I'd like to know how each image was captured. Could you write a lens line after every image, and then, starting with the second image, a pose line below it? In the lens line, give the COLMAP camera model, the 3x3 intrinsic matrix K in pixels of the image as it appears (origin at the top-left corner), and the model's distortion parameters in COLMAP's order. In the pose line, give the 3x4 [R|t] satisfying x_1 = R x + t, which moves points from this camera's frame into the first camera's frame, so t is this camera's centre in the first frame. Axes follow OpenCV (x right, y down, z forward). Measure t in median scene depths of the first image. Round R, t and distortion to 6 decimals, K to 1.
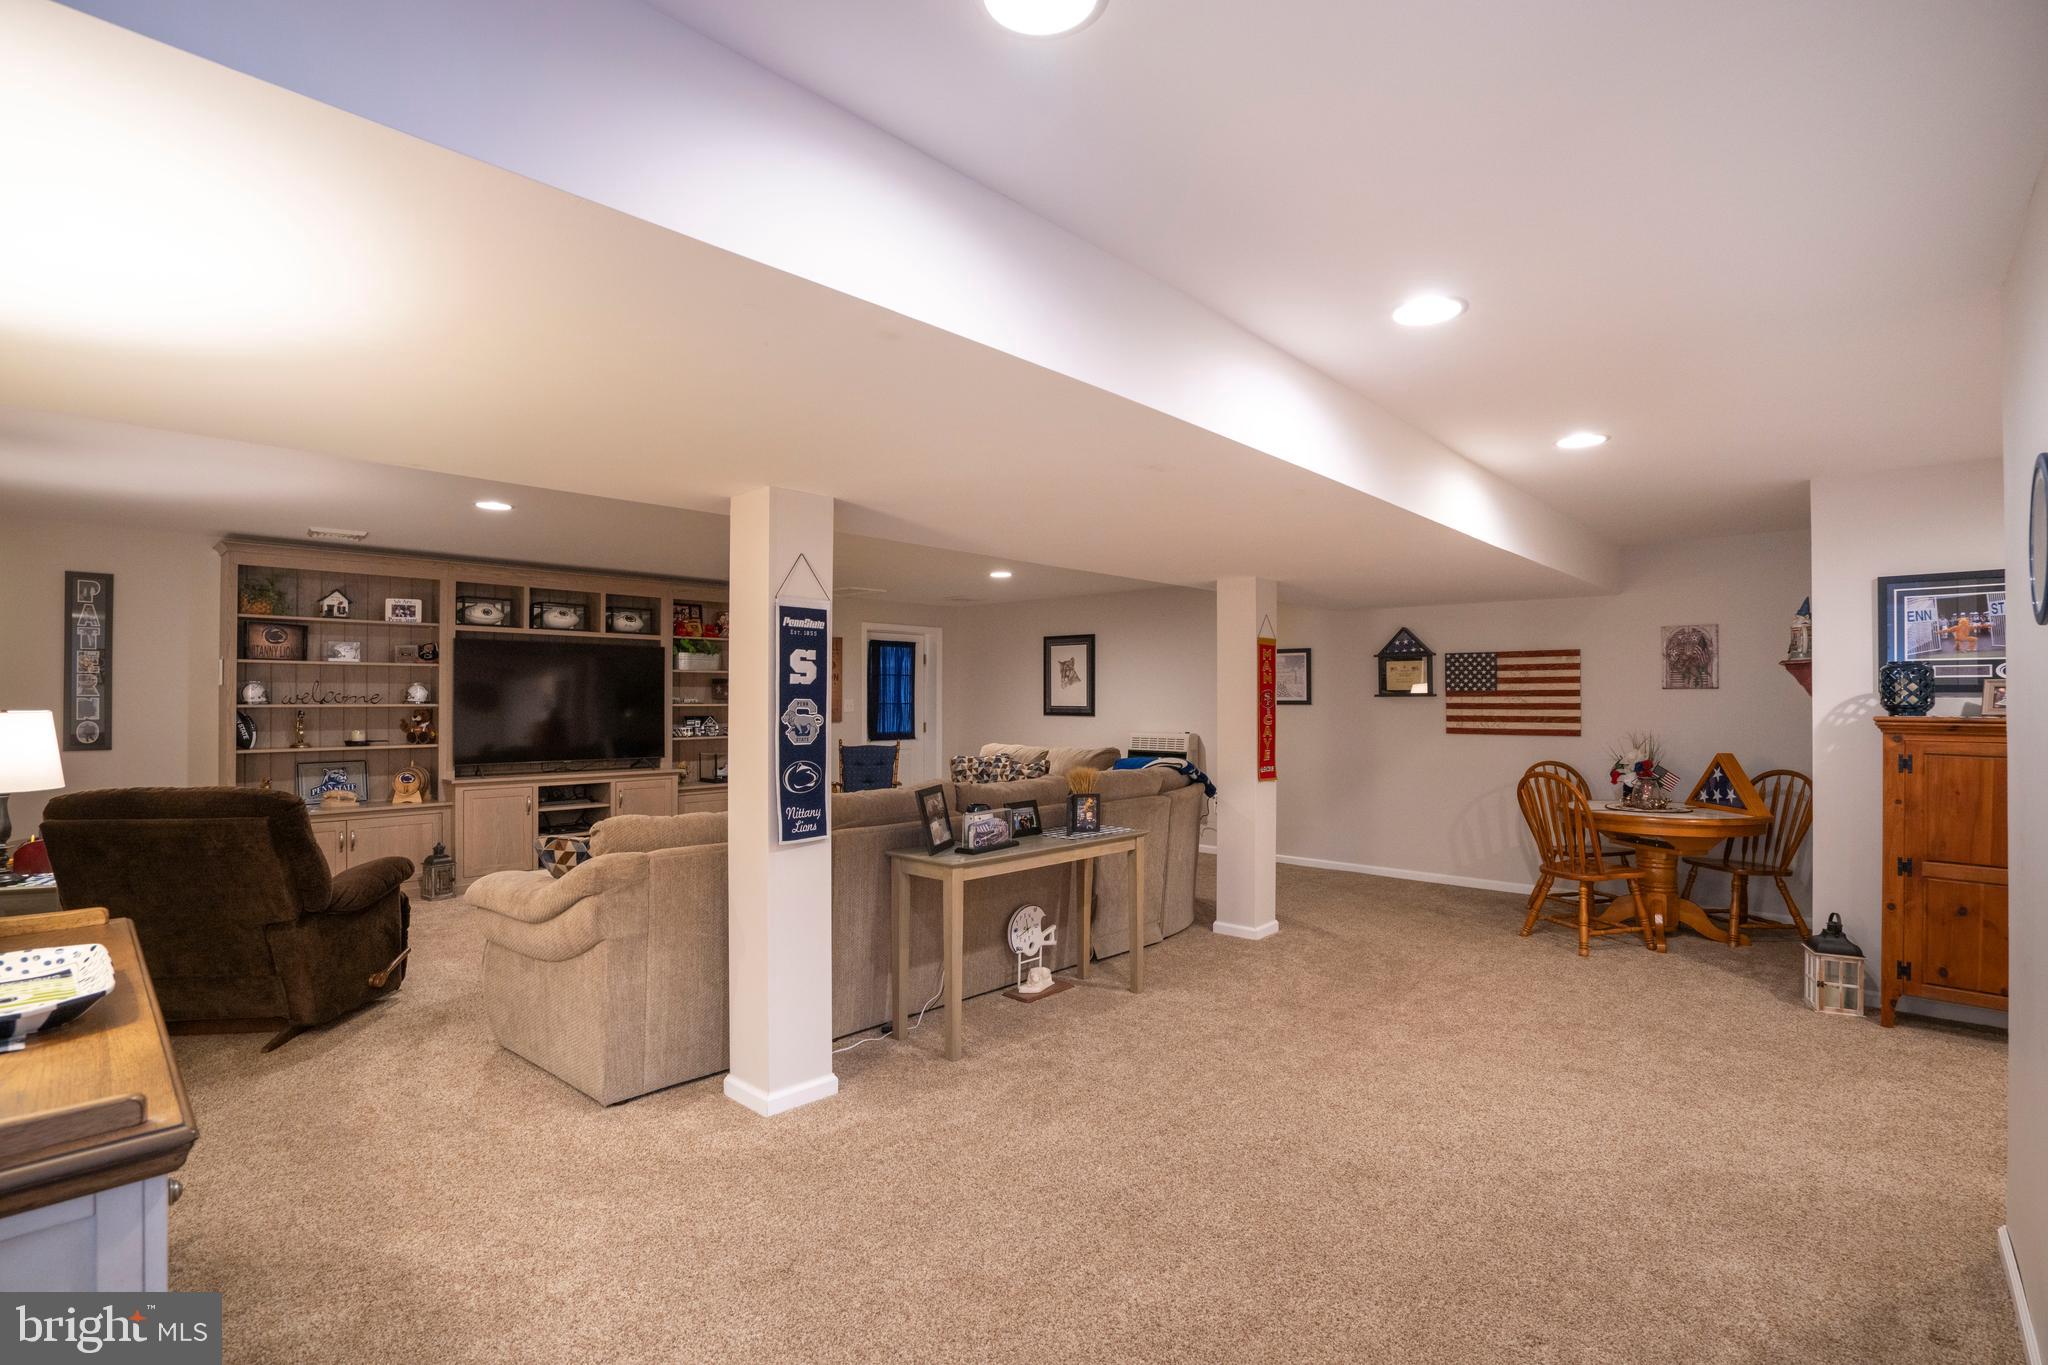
lens RADIAL K [[948.4, 0, 1019.7], [0, 948.4, 685.9], [0, 0, 1]] dist [-0.067251, 0.029006]
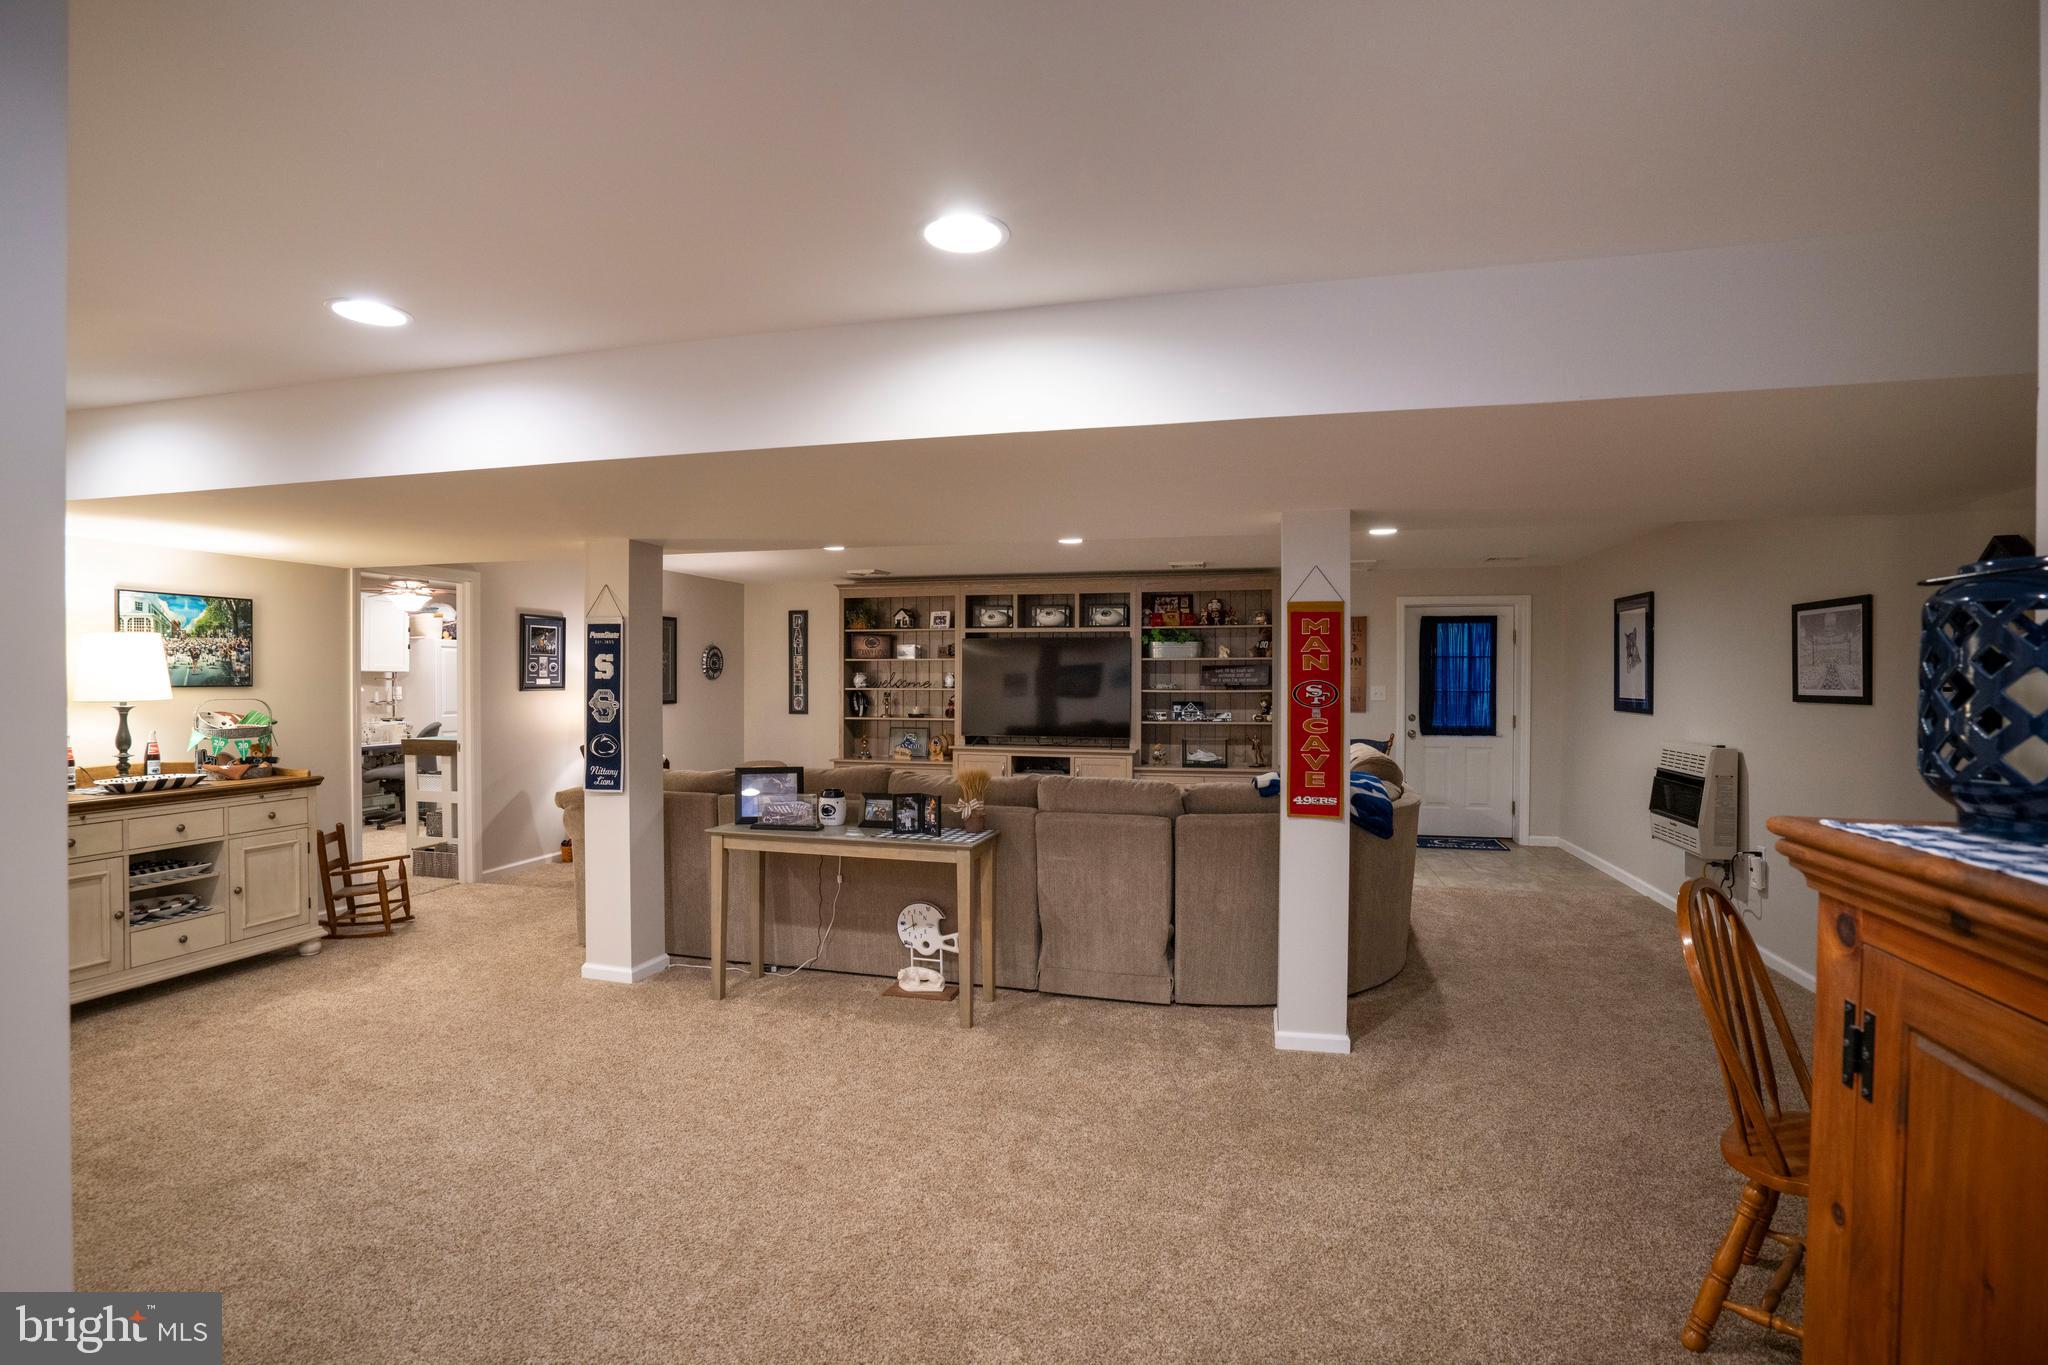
lens RADIAL K [[948.4, 0, 1019.7], [0, 948.4, 685.9], [0, 0, 1]] dist [-0.067251, 0.029006]
pose [[0.480933, 0.007653, -0.876724, 0.743694], [0.009700, 0.999854, 0.014049, -0.002933], [0.876704, -0.015261, 0.480789, 0.510388]]
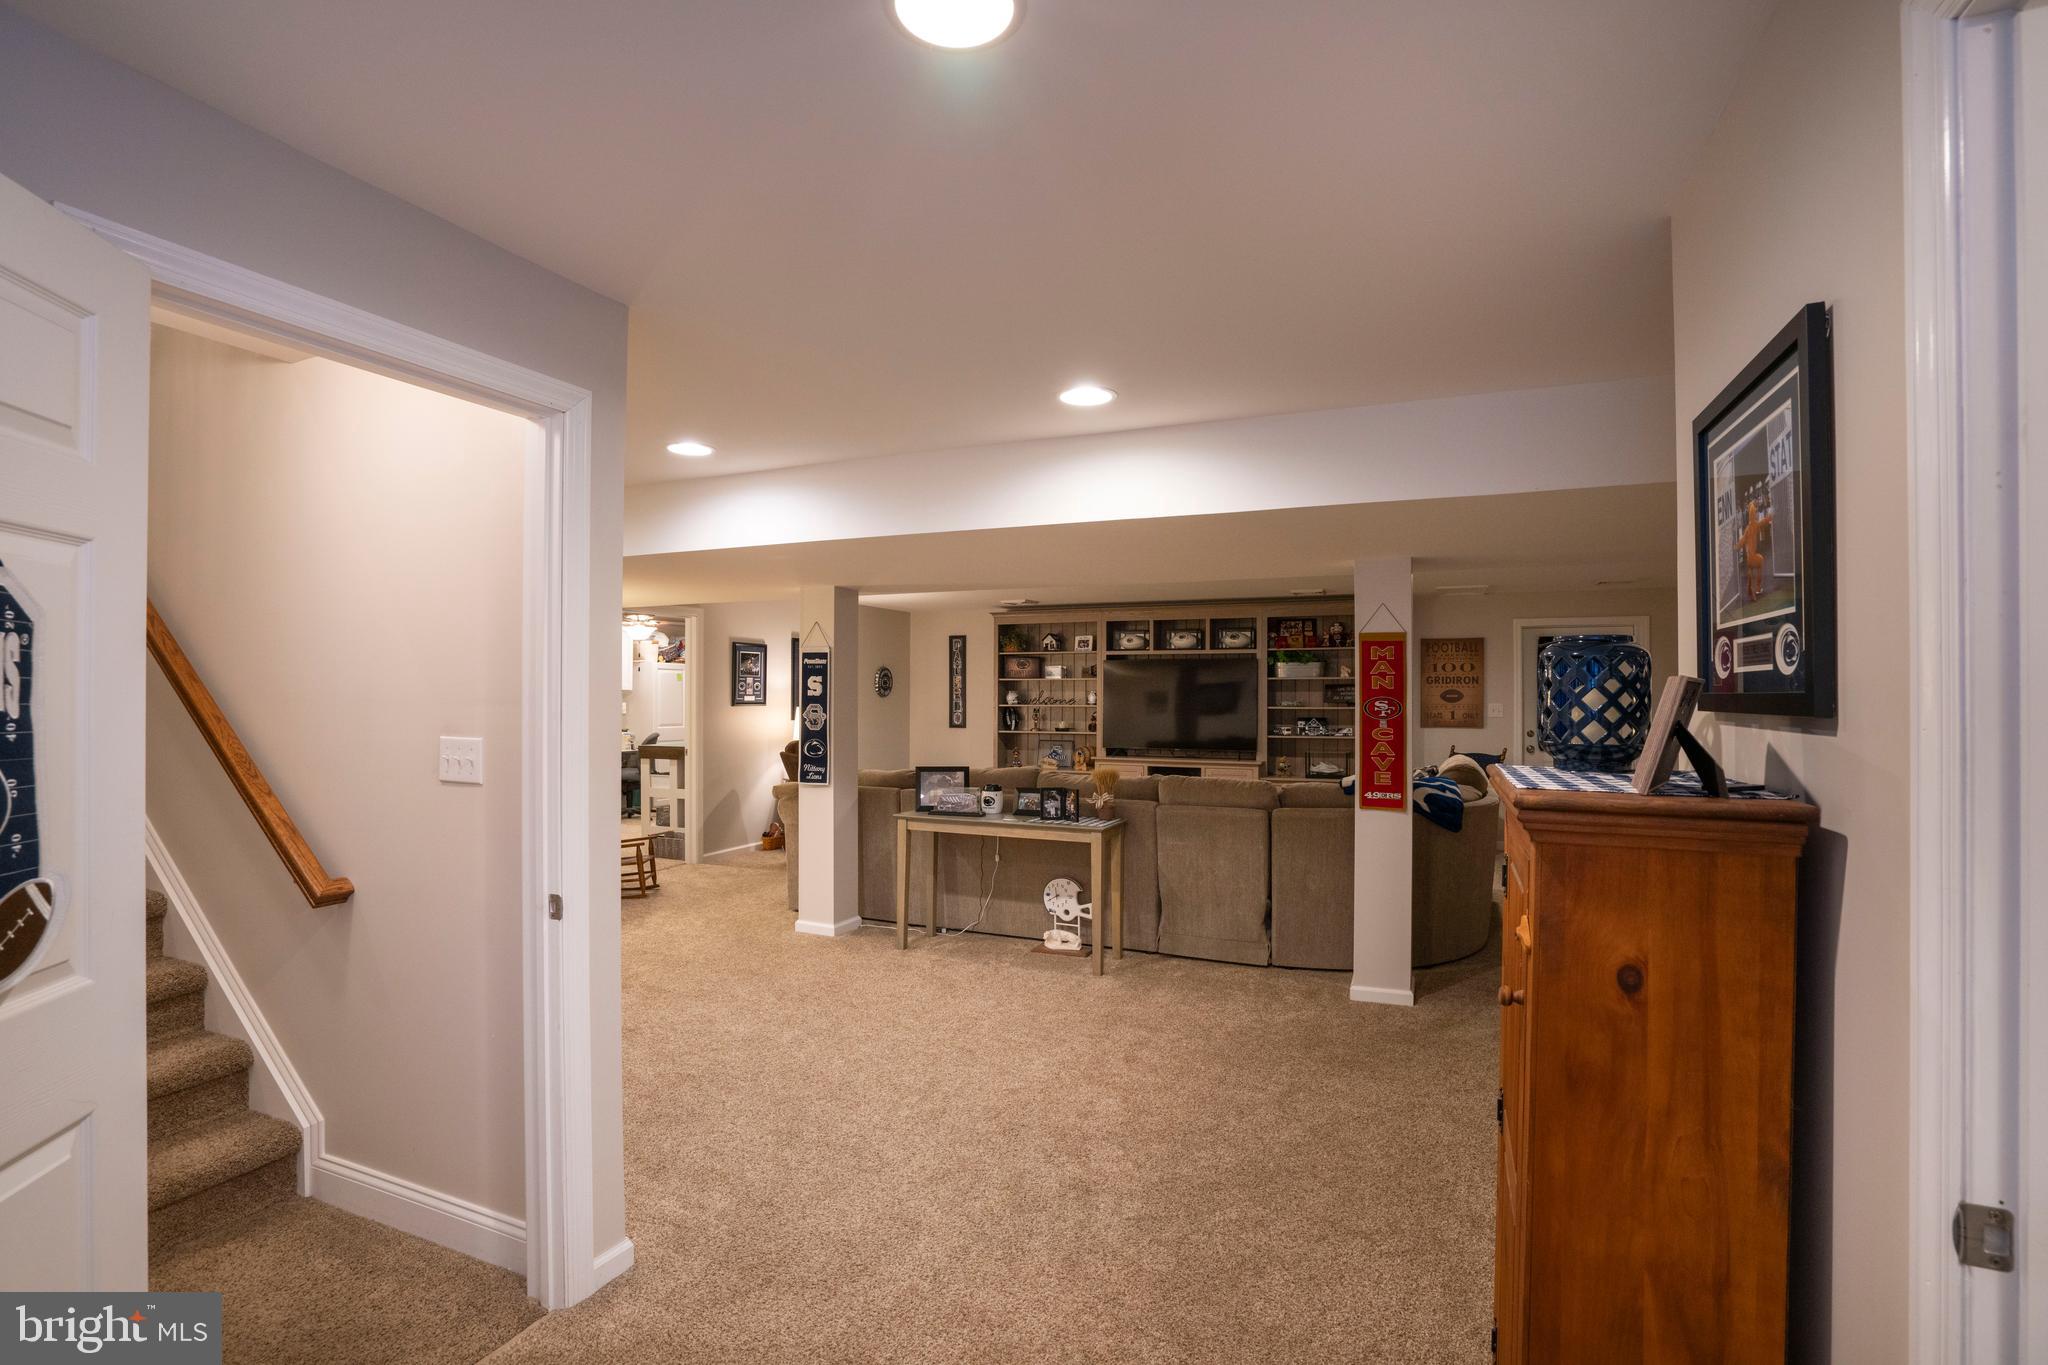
lens RADIAL K [[948.4, 0, 1019.7], [0, 948.4, 685.9], [0, 0, 1]] dist [-0.067251, 0.029006]
pose [[0.338398, -0.009822, -0.940952, 0.915874], [0.009939, 0.999927, -0.006863, -0.002582], [0.940951, -0.007030, 0.338471, 0.445165]]
